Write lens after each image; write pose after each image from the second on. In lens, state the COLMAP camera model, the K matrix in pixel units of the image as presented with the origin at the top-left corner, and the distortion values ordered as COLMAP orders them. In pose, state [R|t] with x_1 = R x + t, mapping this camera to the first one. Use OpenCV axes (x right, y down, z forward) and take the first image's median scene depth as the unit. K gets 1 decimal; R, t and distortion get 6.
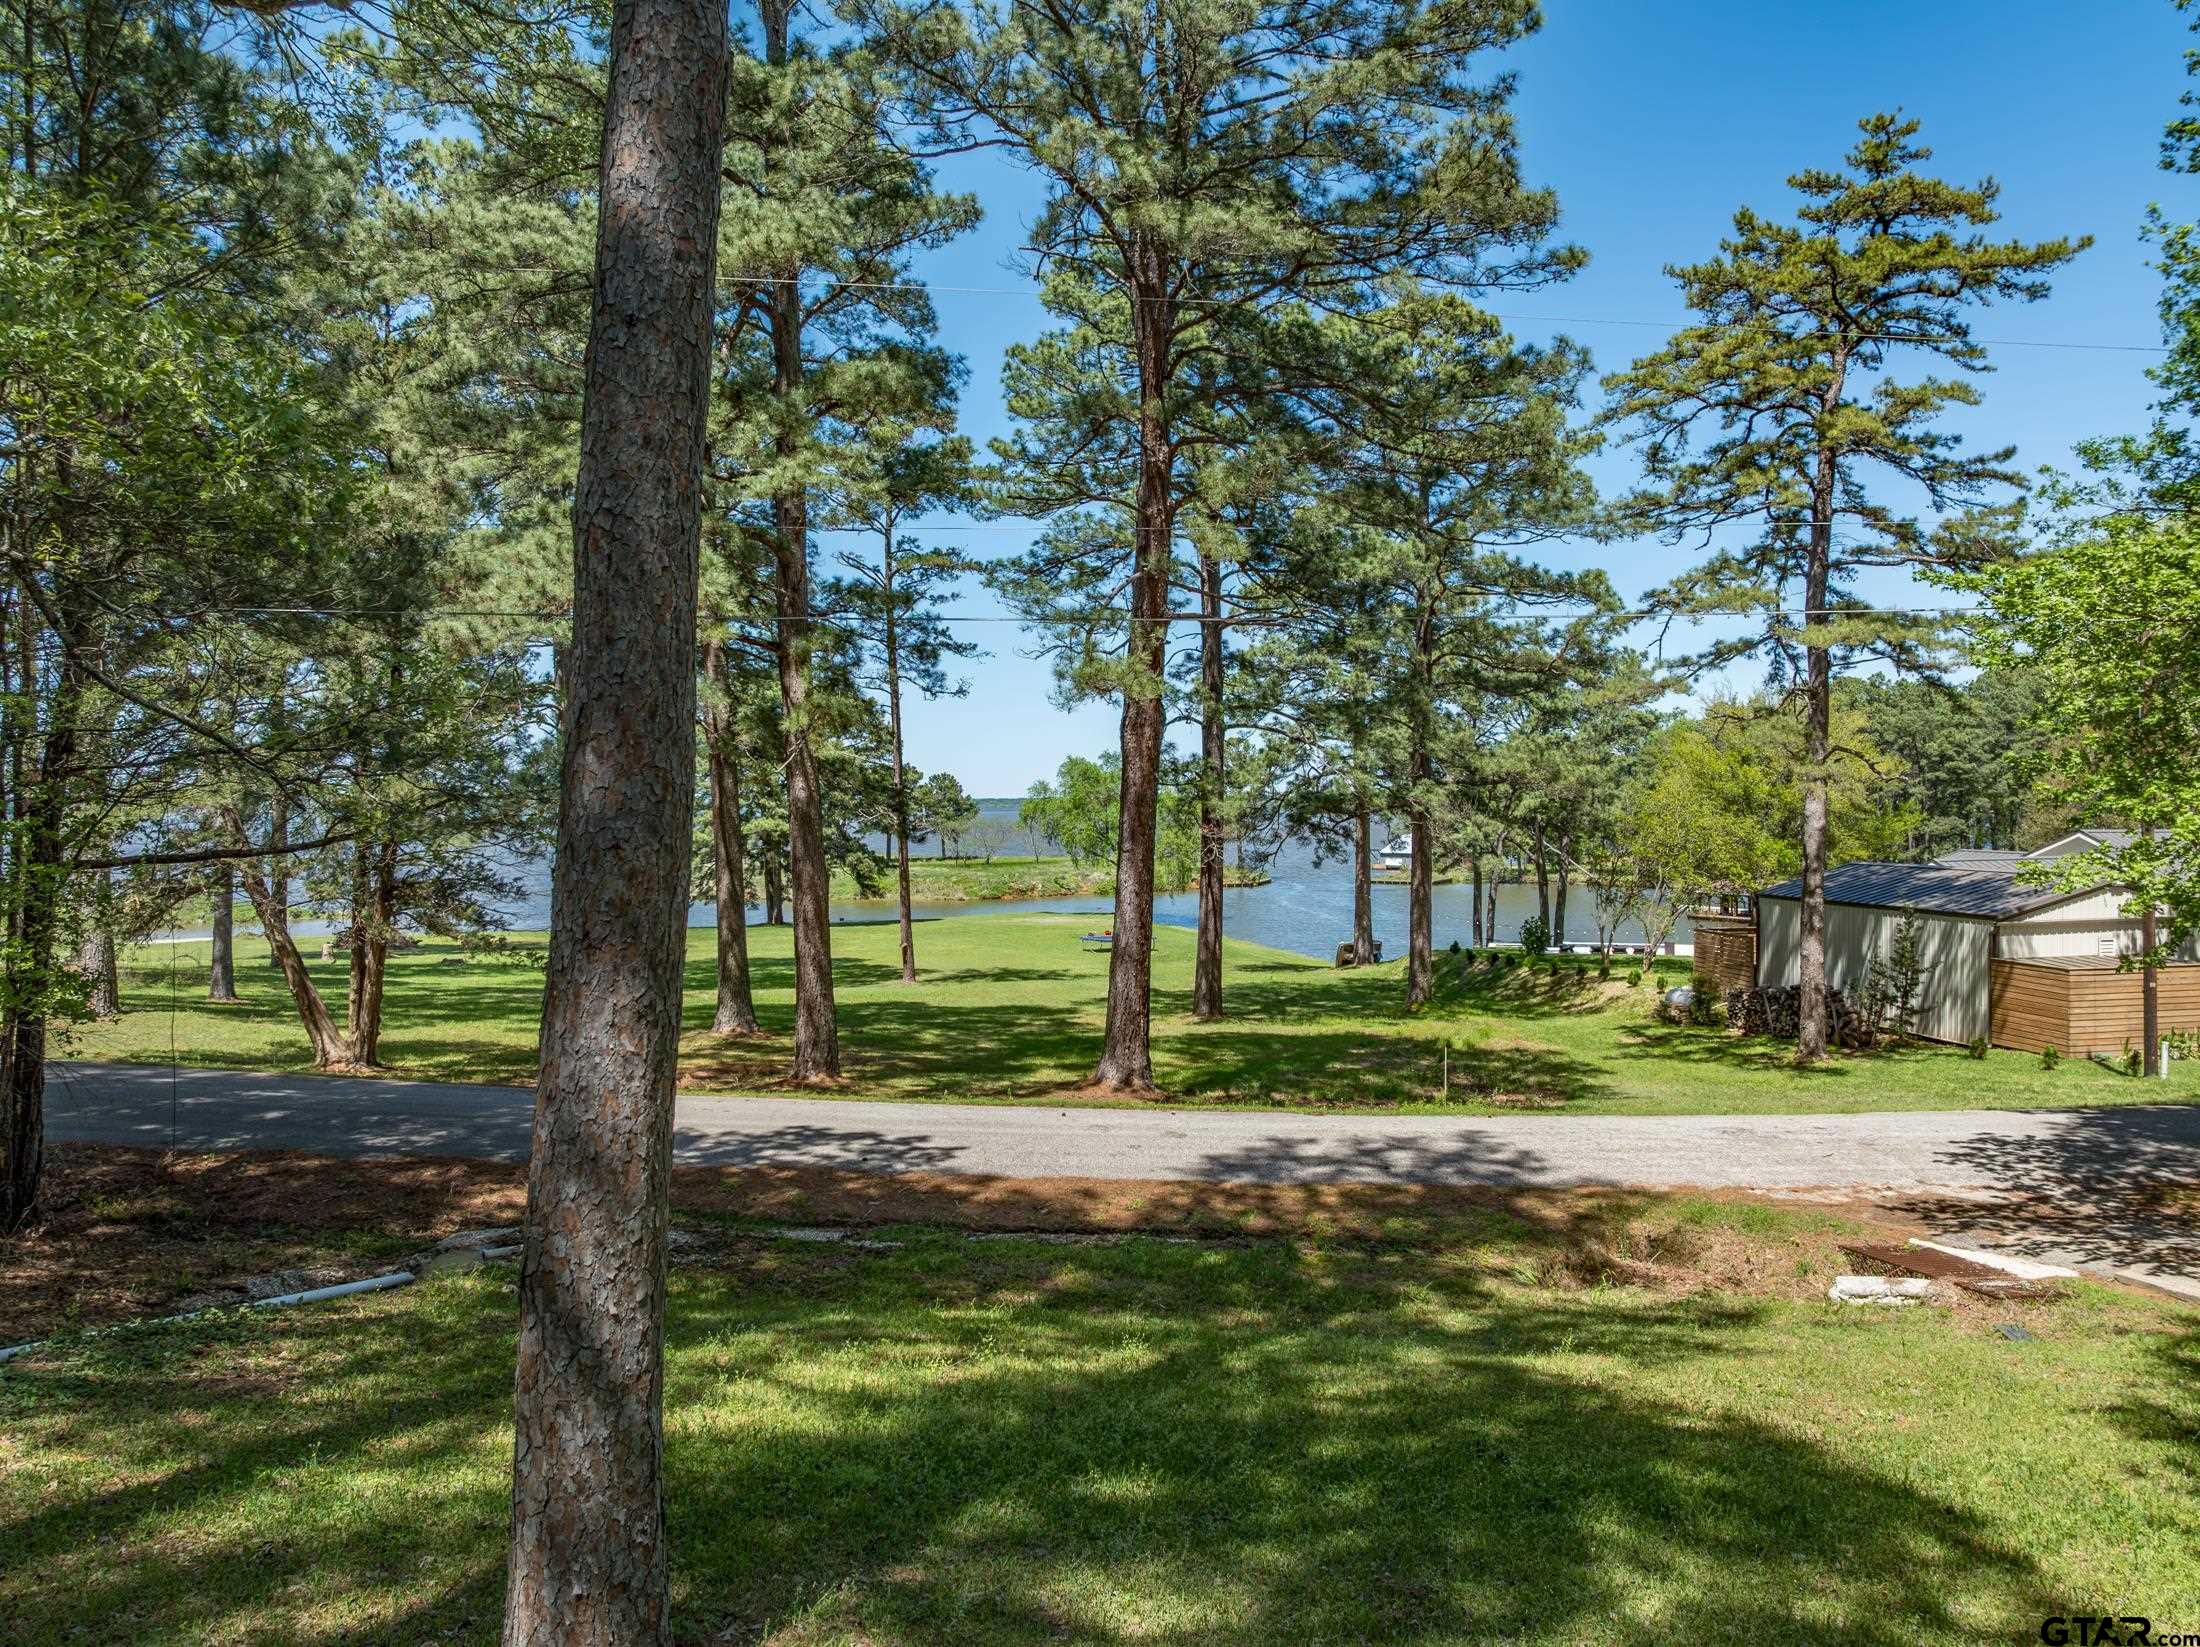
lens RADIAL K [[1544.7, 0, 1107.0], [0, 1544.7, 819.1], [0, 0, 1]] dist [-0.045363, 0.013834]
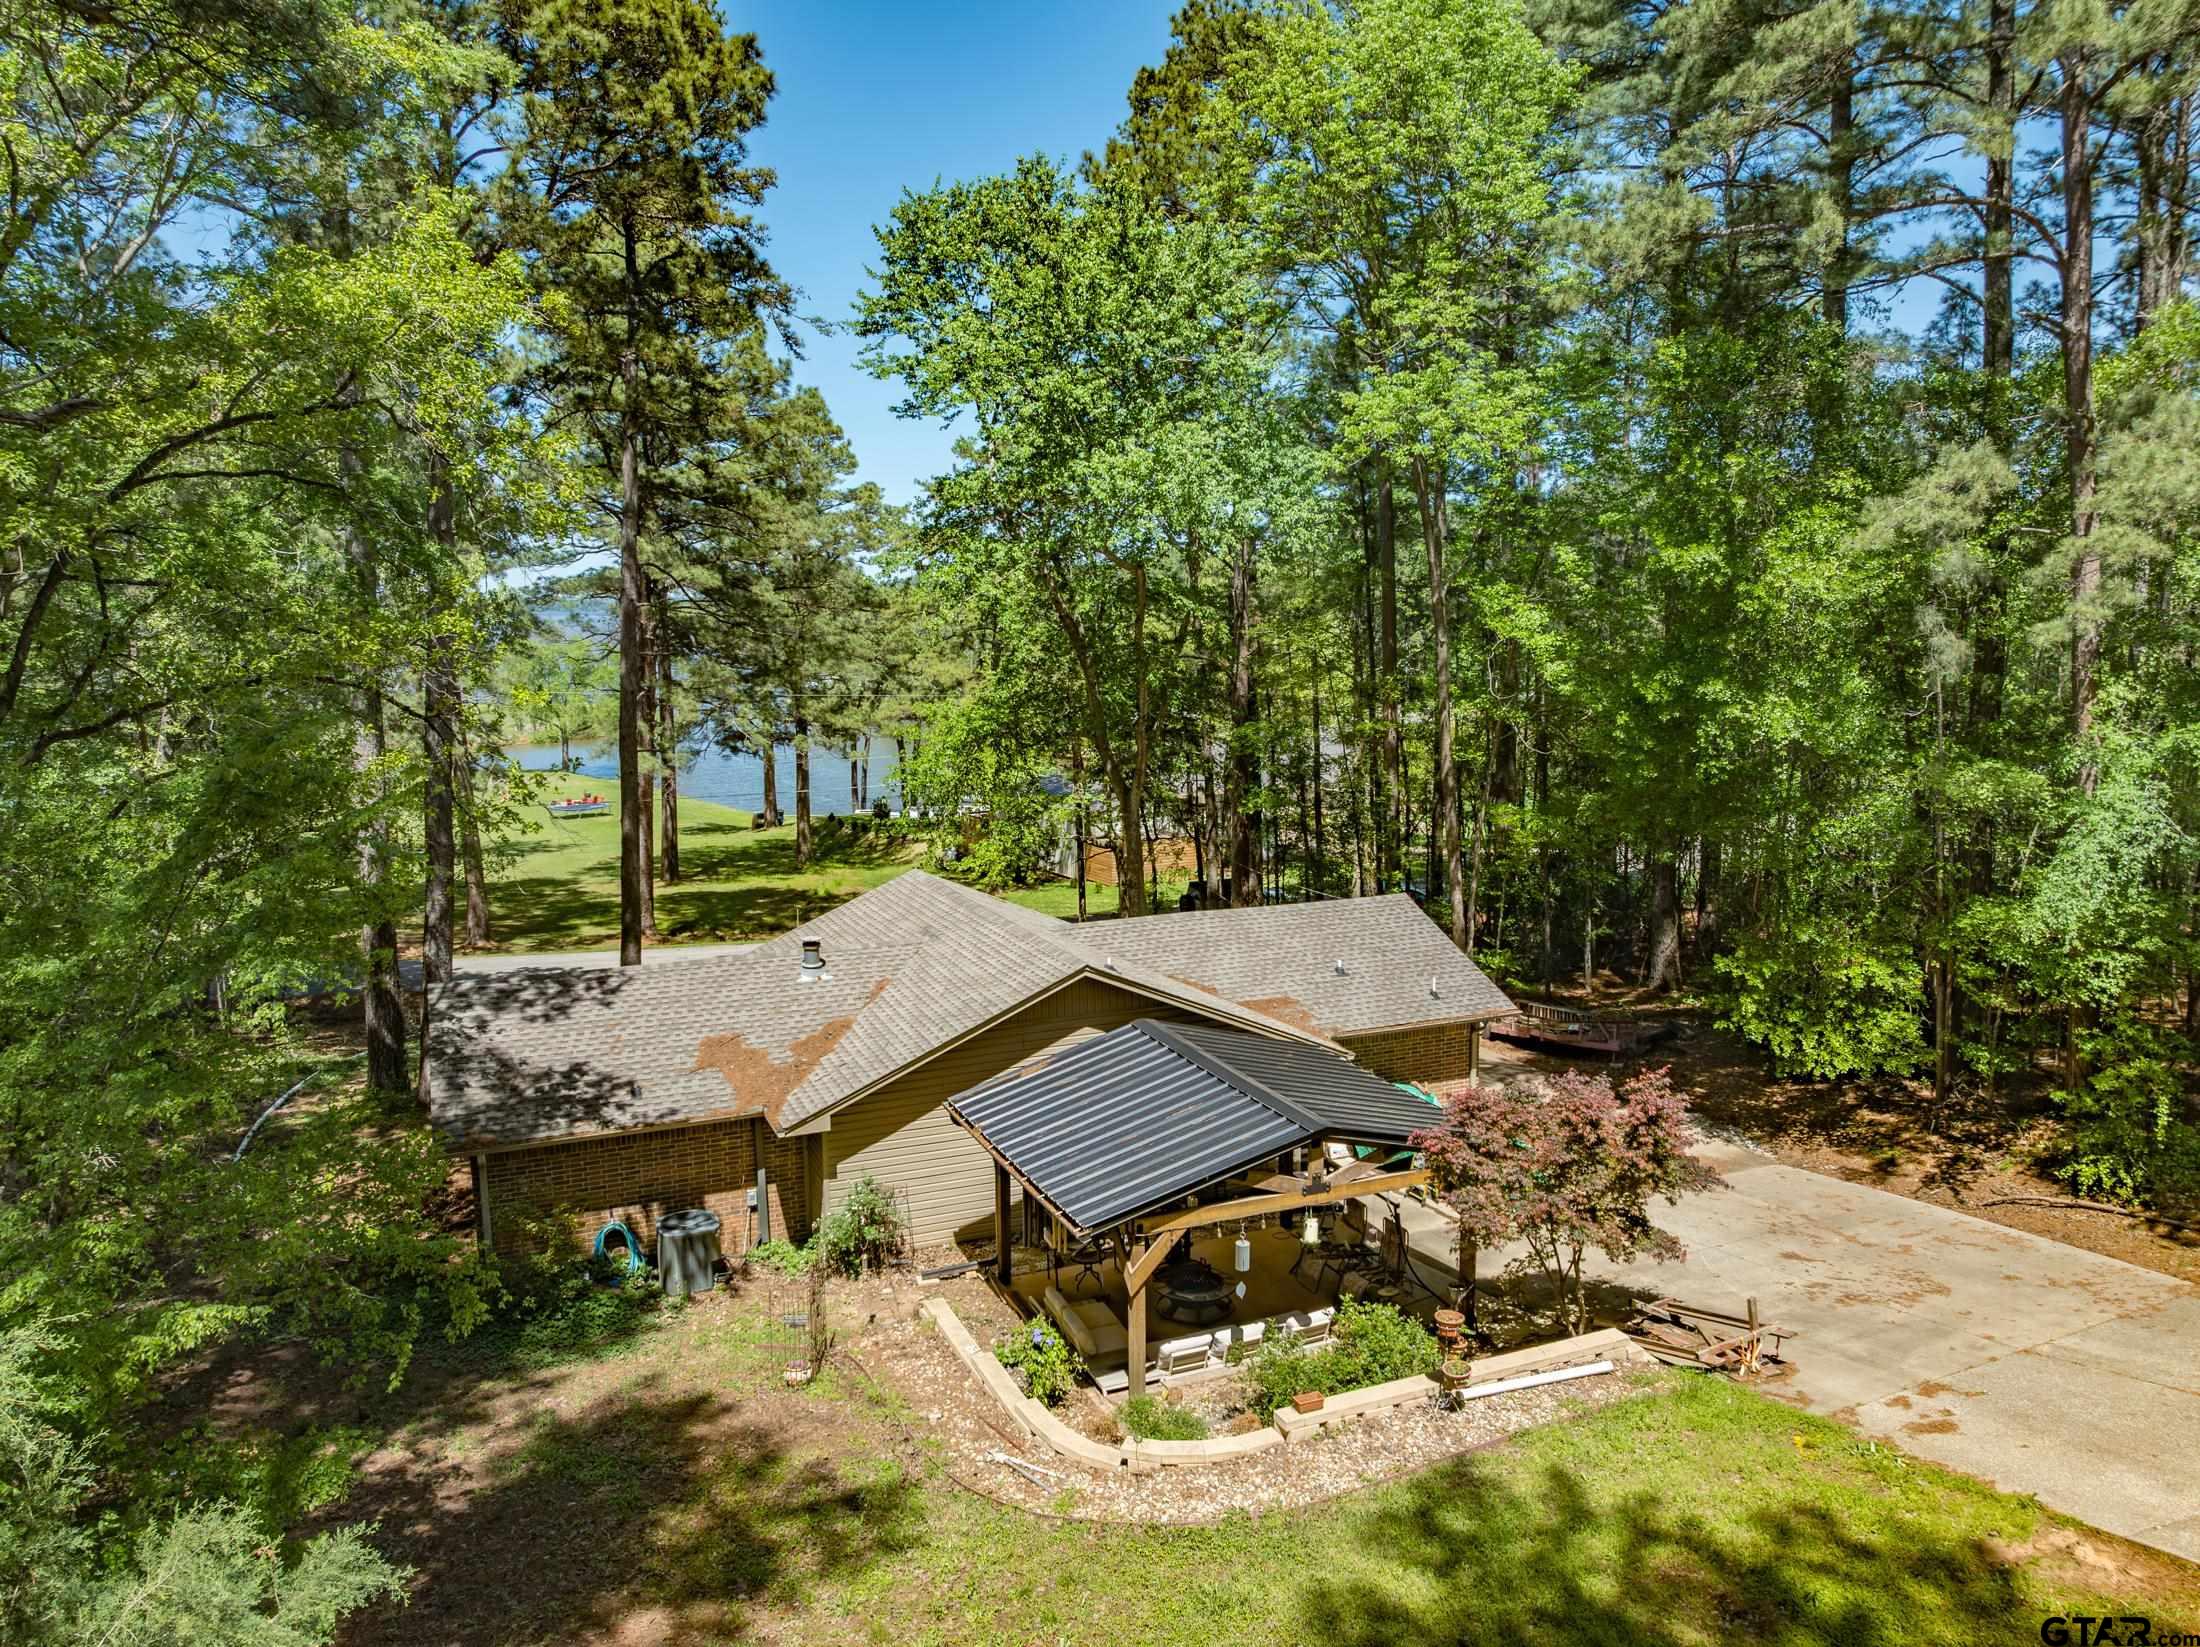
lens RADIAL K [[1544.7, 0, 1101.8], [0, 1544.7, 816.9], [0, 0, 1]] dist [-0.045363, 0.013834]
pose [[0.933252, -0.052744, 0.355328, -0.078574], [0.007809, 0.991907, 0.126728, -0.134958], [-0.359137, -0.115494, 0.926111, -0.621607]]
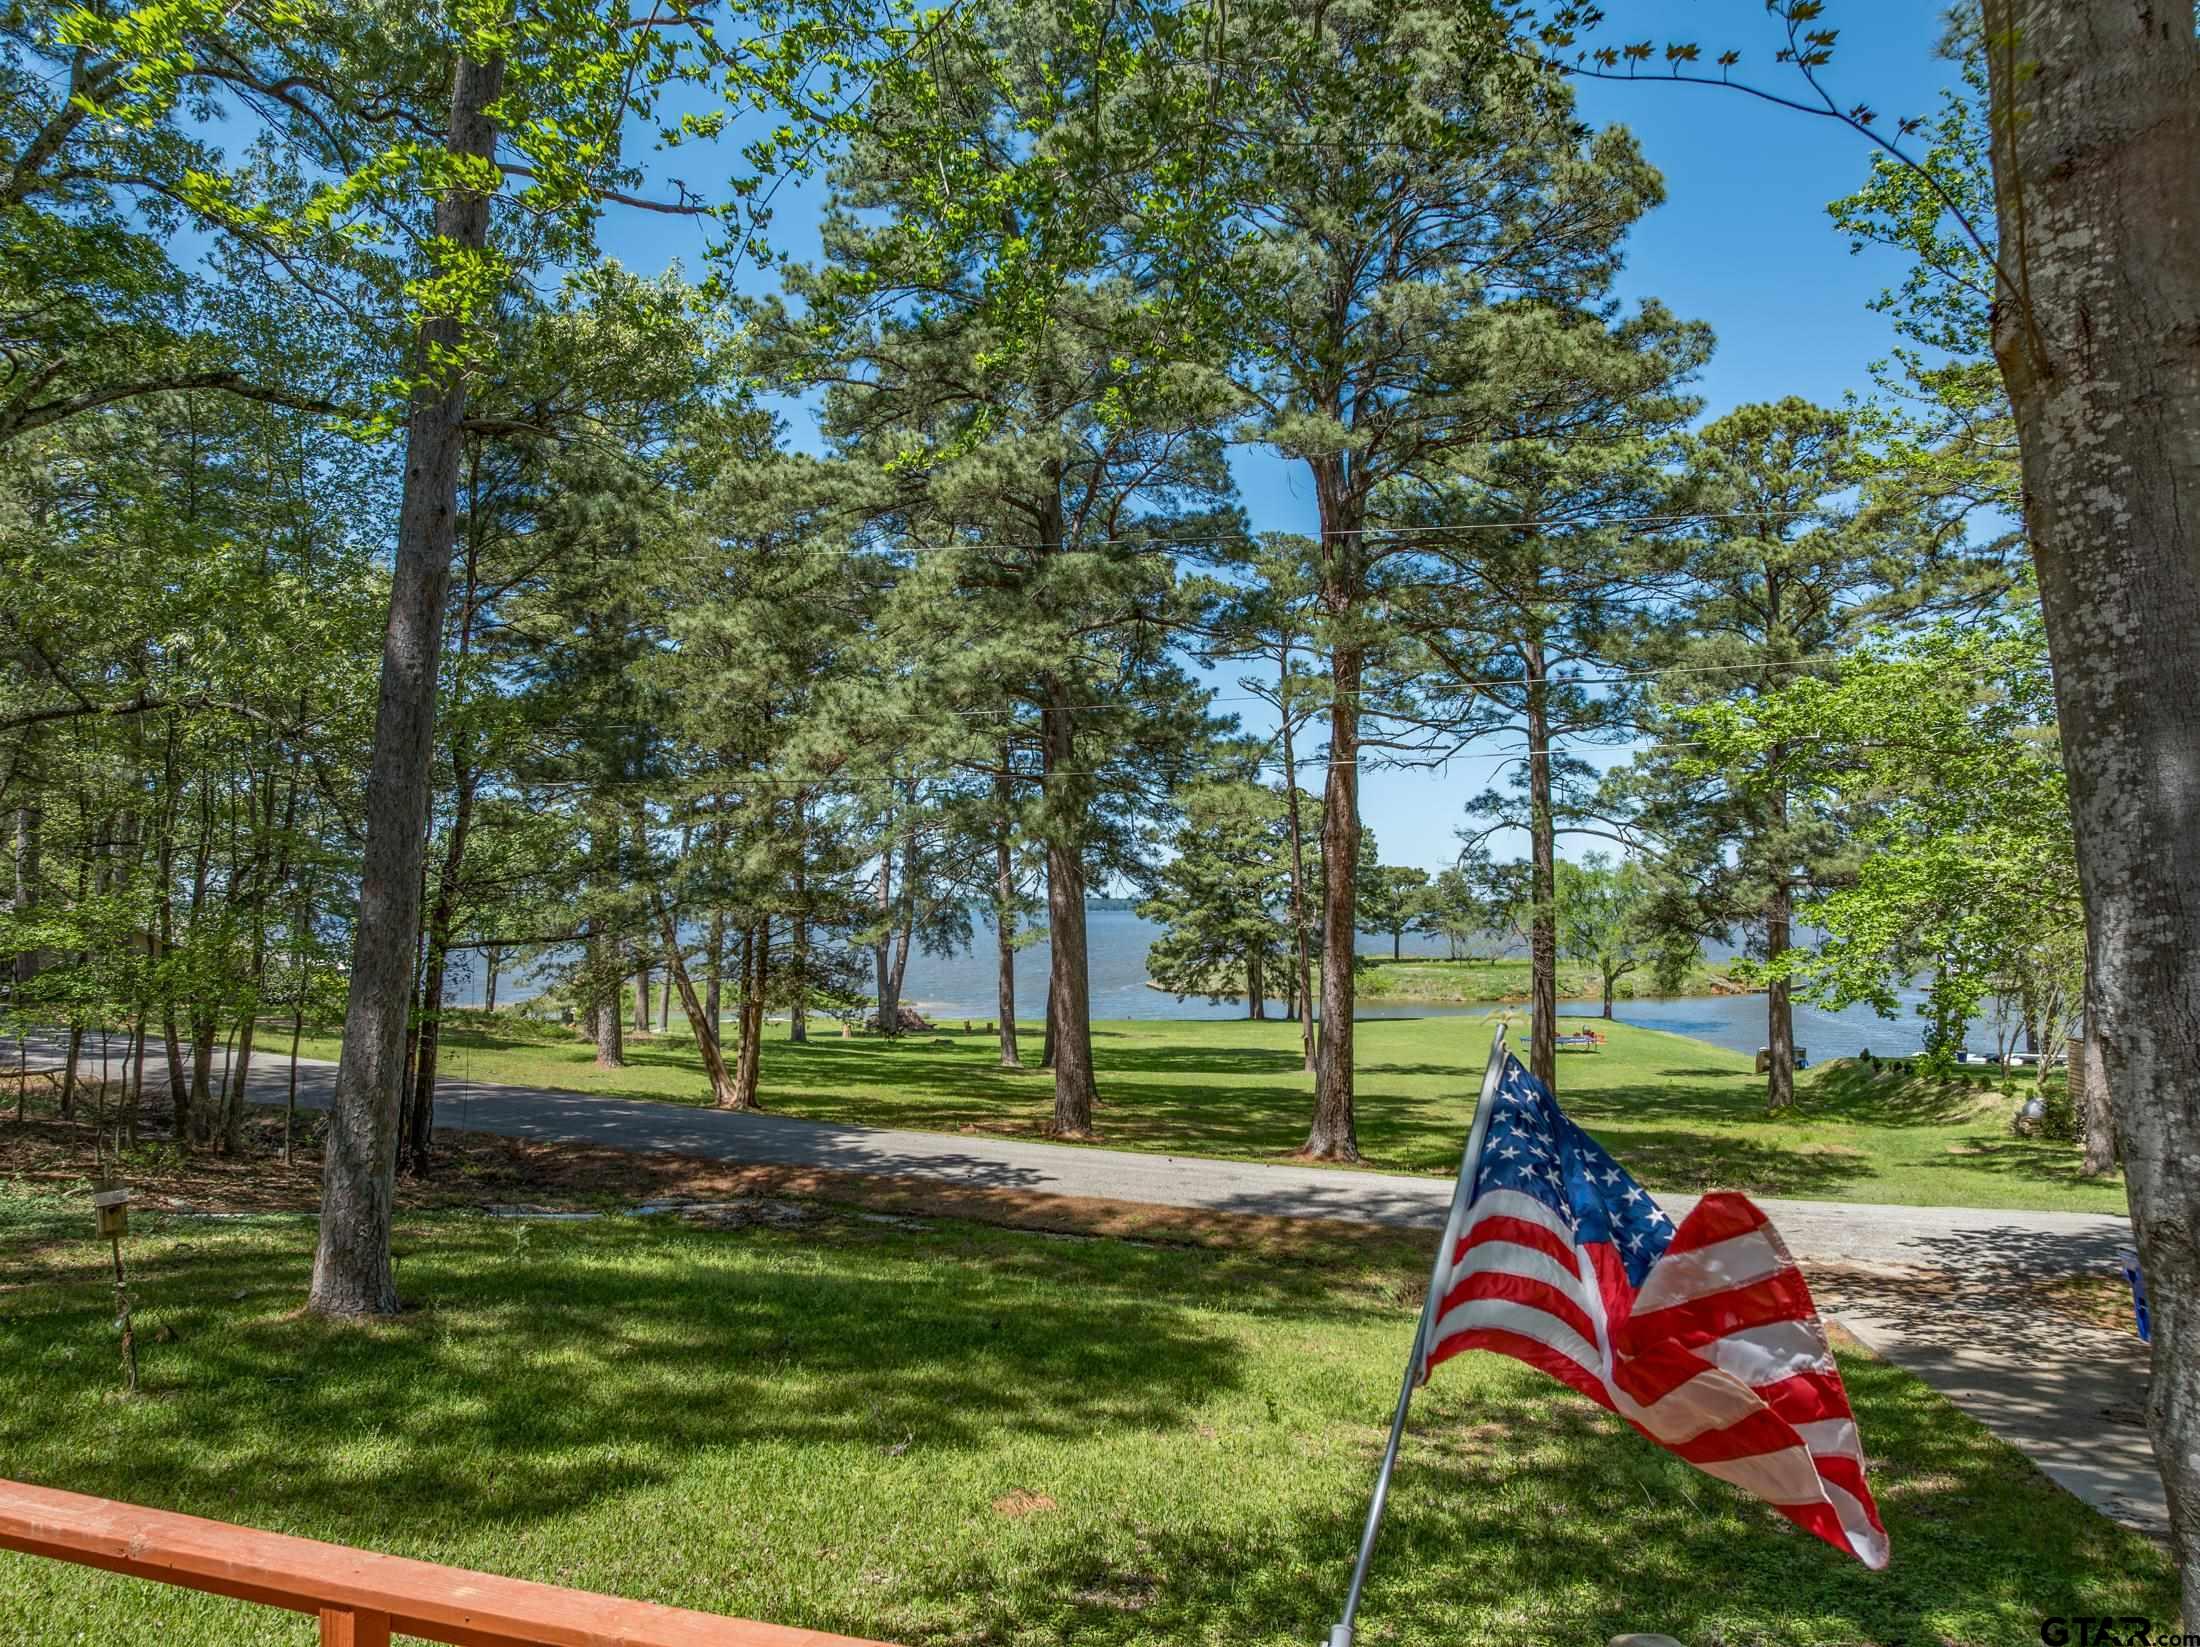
lens RADIAL K [[1544.7, 0, 1102.7], [0, 1544.7, 825.4], [0, 0, 1]] dist [-0.045363, 0.013834]
pose [[0.937100, -0.019003, -0.348543, 0.150023], [-0.002211, 0.998174, -0.060365, -0.000750], [0.349053, 0.057339, 0.935347, -0.078286]]
